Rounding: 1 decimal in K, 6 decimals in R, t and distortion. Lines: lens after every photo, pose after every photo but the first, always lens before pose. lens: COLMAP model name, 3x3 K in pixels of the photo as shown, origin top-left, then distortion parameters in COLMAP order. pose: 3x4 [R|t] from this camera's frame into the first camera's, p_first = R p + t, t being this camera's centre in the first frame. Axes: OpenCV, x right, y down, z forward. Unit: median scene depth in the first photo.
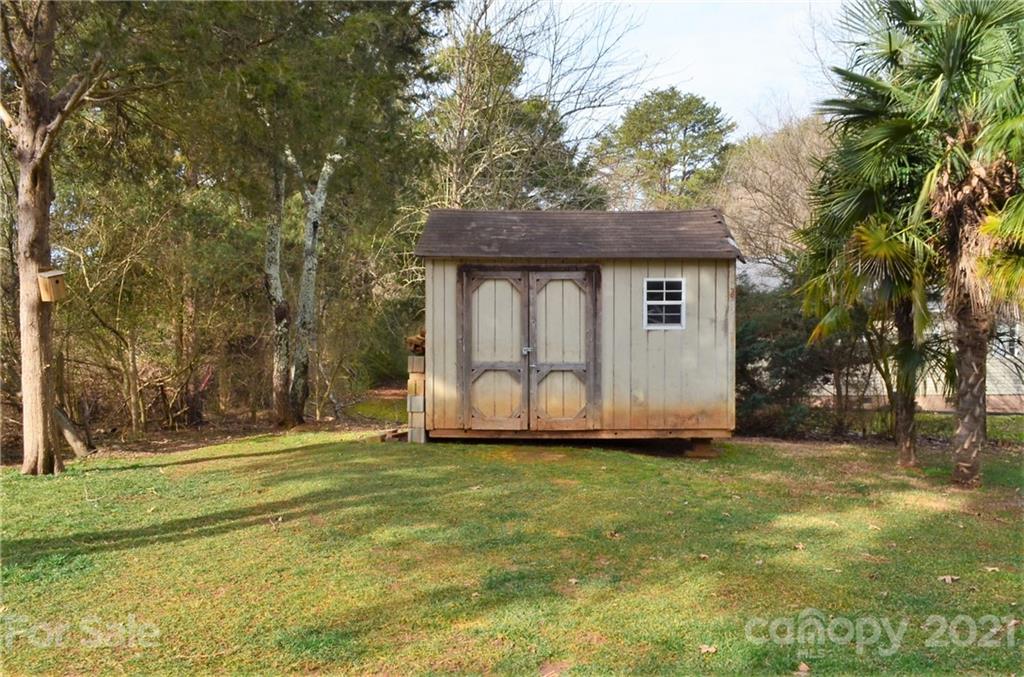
lens RADIAL K [[858.3, 0, 523.6], [0, 858.3, 341.4], [0, 0, 1]] dist [-0.082280, -0.004832]
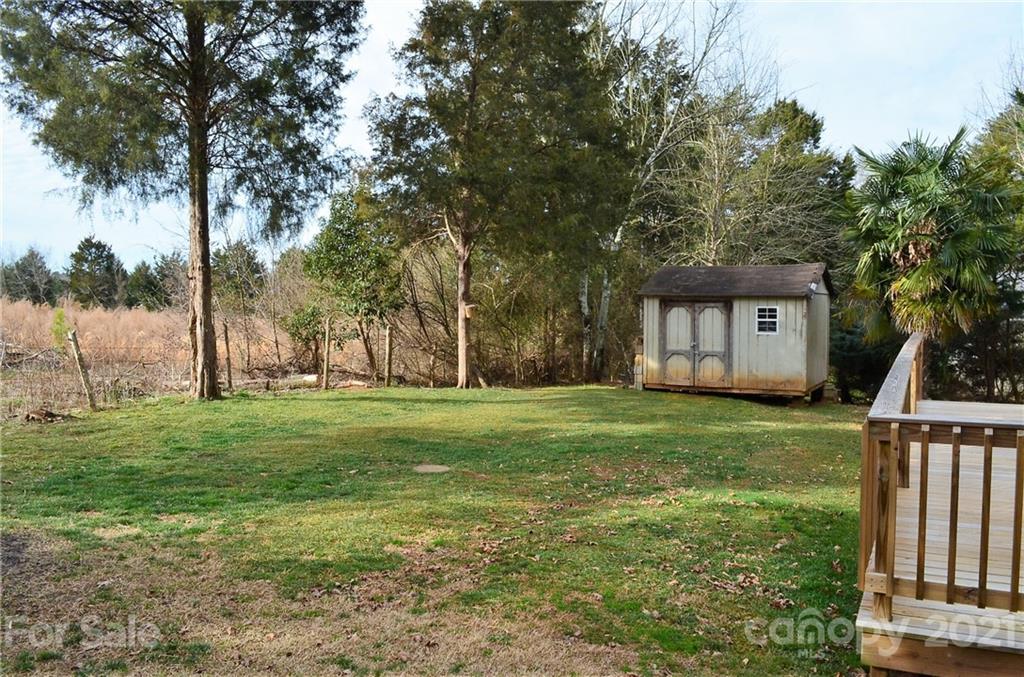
lens RADIAL K [[819.6, 0, 512.0], [0, 819.6, 338.5], [0, 0, 1]] dist [-0.048481, -0.005370]
pose [[0.878377, 0.023179, -0.477407, 0.515146], [-0.022722, 0.999719, 0.006732, -0.004929], [0.477429, 0.004934, 0.878657, -0.784207]]
